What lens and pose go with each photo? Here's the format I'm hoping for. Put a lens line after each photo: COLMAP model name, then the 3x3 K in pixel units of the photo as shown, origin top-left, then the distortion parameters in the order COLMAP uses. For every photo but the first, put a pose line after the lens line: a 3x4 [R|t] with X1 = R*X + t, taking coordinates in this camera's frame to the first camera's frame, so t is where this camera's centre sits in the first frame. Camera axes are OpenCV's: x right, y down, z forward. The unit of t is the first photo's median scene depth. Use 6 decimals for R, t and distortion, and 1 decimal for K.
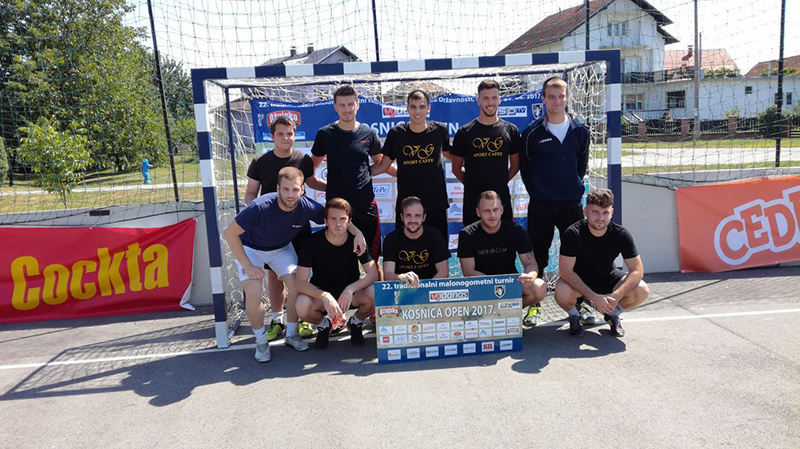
lens RADIAL K [[653.0, 0, 400.2], [0, 653.0, 222.1], [0, 0, 1]] dist [0.034559, -0.070419]
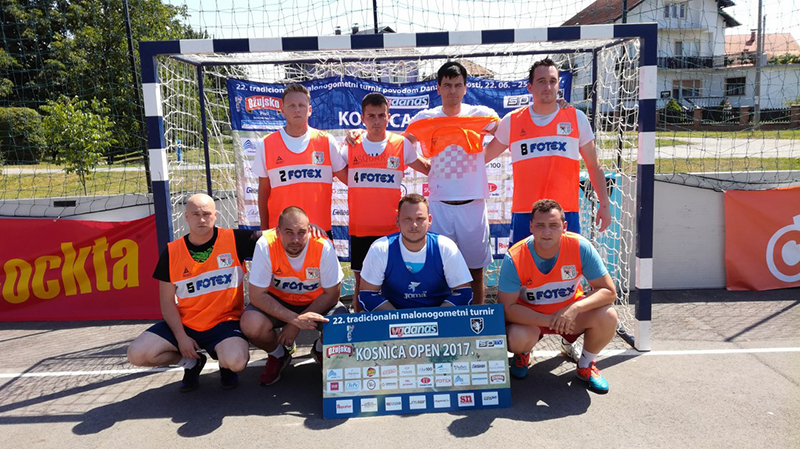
lens RADIAL K [[653.0, 0, 401.8], [0, 653.0, 226.9], [0, 0, 1]] dist [0.034559, -0.070419]
pose [[0.997402, 0.029520, -0.065712, 0.061276], [-0.027316, 0.999042, 0.034186, -0.023542], [0.066658, -0.032303, 0.997253, 0.122774]]
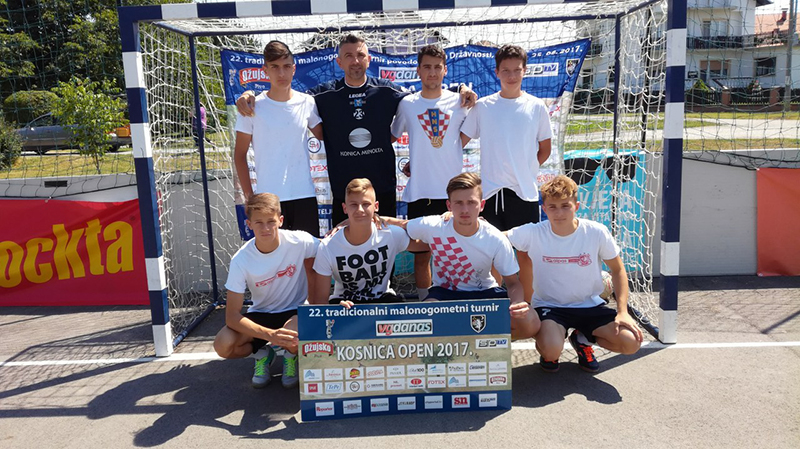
lens RADIAL K [[653.0, 0, 404.8], [0, 653.0, 221.2], [0, 0, 1]] dist [0.034559, -0.070419]
pose [[0.994946, 0.031885, -0.095216, 0.076582], [-0.027085, 0.998317, 0.051284, -0.019775], [0.096691, -0.048445, 0.994135, 0.174977]]
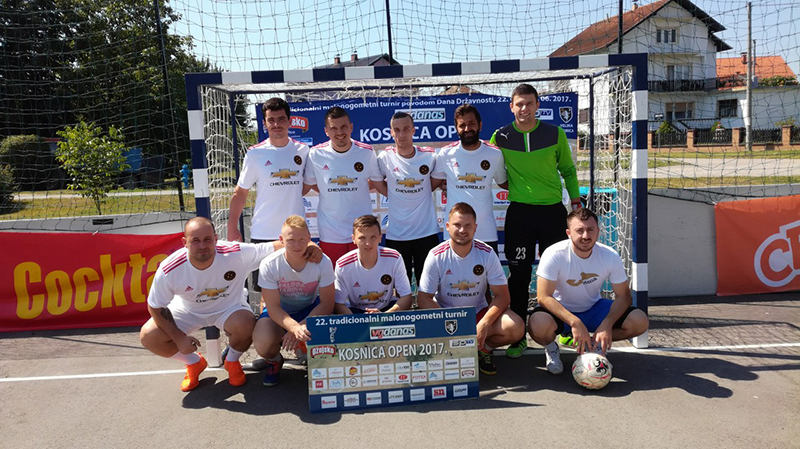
lens RADIAL K [[653.0, 0, 404.0], [0, 653.0, 220.8], [0, 0, 1]] dist [0.034559, -0.070419]
pose [[0.997995, 0.016329, -0.061152, 0.044890], [-0.017059, 0.999789, -0.011446, -0.010896], [0.060952, 0.012467, 0.998063, 0.055120]]
